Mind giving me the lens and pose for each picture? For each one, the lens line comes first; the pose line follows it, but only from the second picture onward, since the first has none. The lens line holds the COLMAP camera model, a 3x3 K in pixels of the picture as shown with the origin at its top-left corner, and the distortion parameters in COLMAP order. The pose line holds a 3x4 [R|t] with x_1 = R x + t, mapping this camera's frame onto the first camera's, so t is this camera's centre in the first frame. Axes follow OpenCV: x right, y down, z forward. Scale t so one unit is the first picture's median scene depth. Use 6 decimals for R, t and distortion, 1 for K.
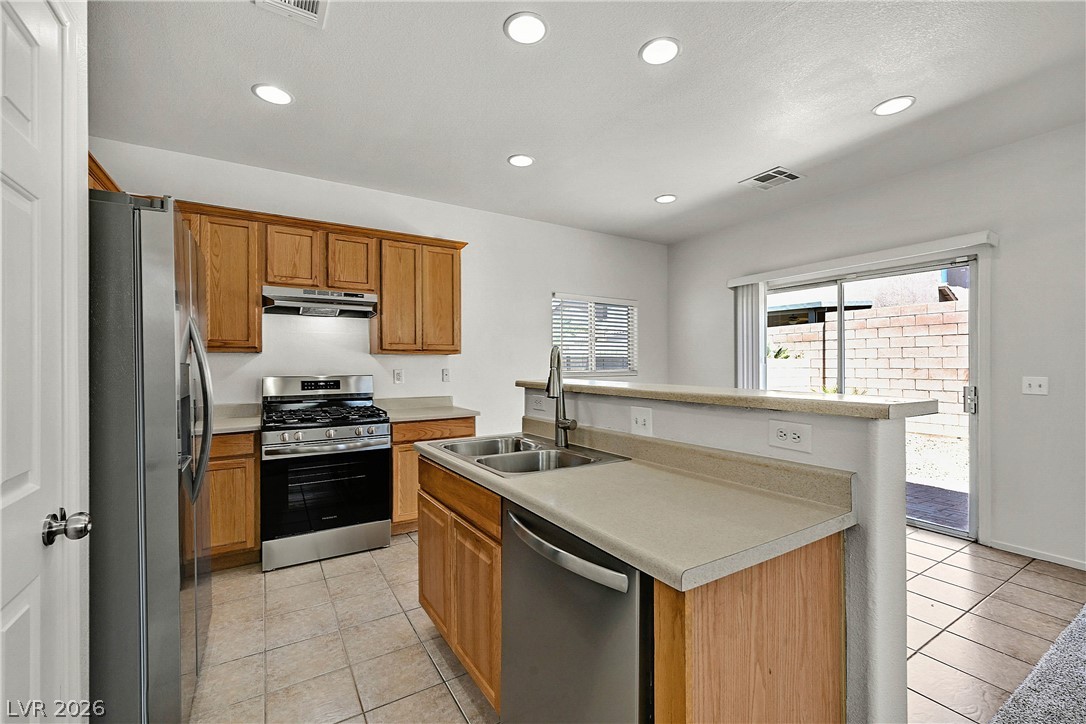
lens RADIAL K [[455.9, 0, 543.0], [0, 455.9, 362.0], [0, 0, 1]] dist [0.001918, 0.000423]
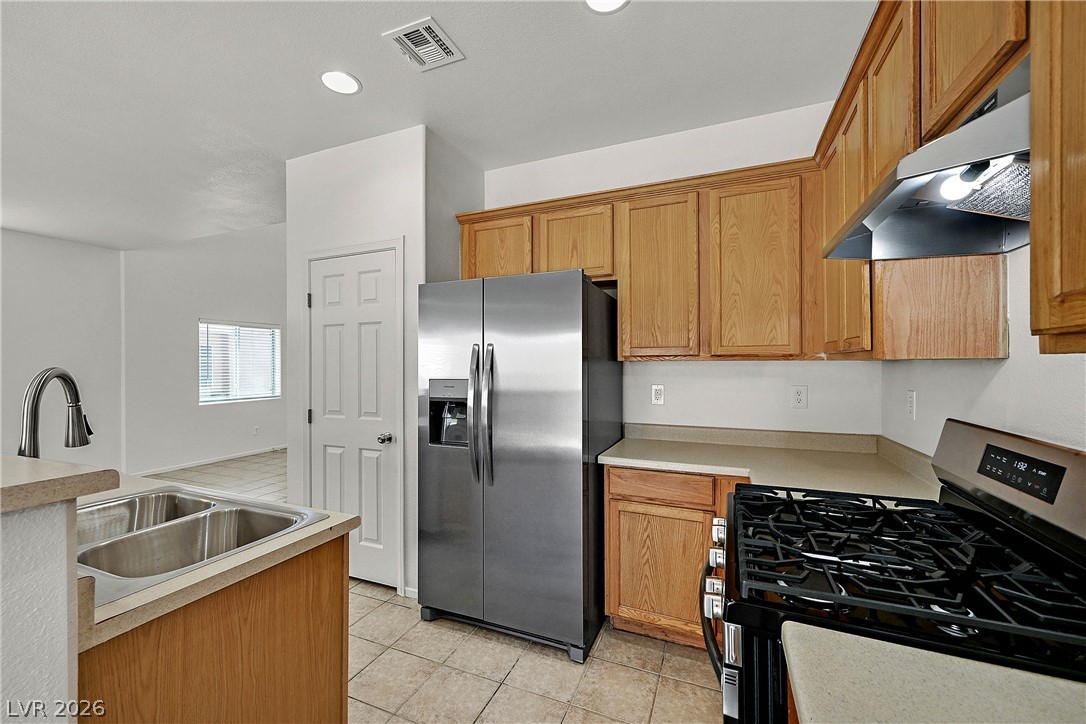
lens RADIAL K [[430.7, 0, 543.0], [0, 430.7, 362.0], [0, 0, 1]] dist [0.001147, 0.000091]
pose [[-0.812464, 0.005091, -0.582989, -0.090621], [0.011364, 0.999910, -0.007105, -0.017406], [0.582900, -0.012397, -0.812449, 1.029294]]
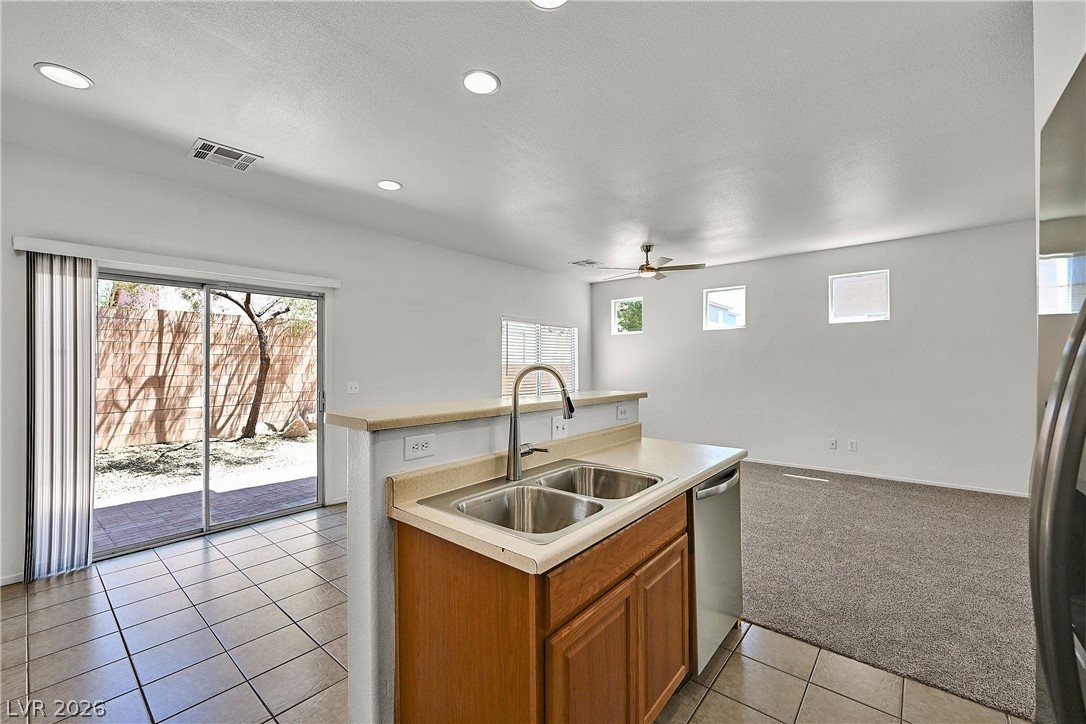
lens RADIAL K [[442.5, 0, 543.0], [0, 442.5, 362.0], [0, 0, 1]] dist [0.000543, 0.000101]
pose [[-0.308297, 0.010486, 0.951232, -0.456805], [0.001545, 0.999943, -0.010522, -0.016167], [-0.951289, -0.001774, -0.308296, 0.716815]]
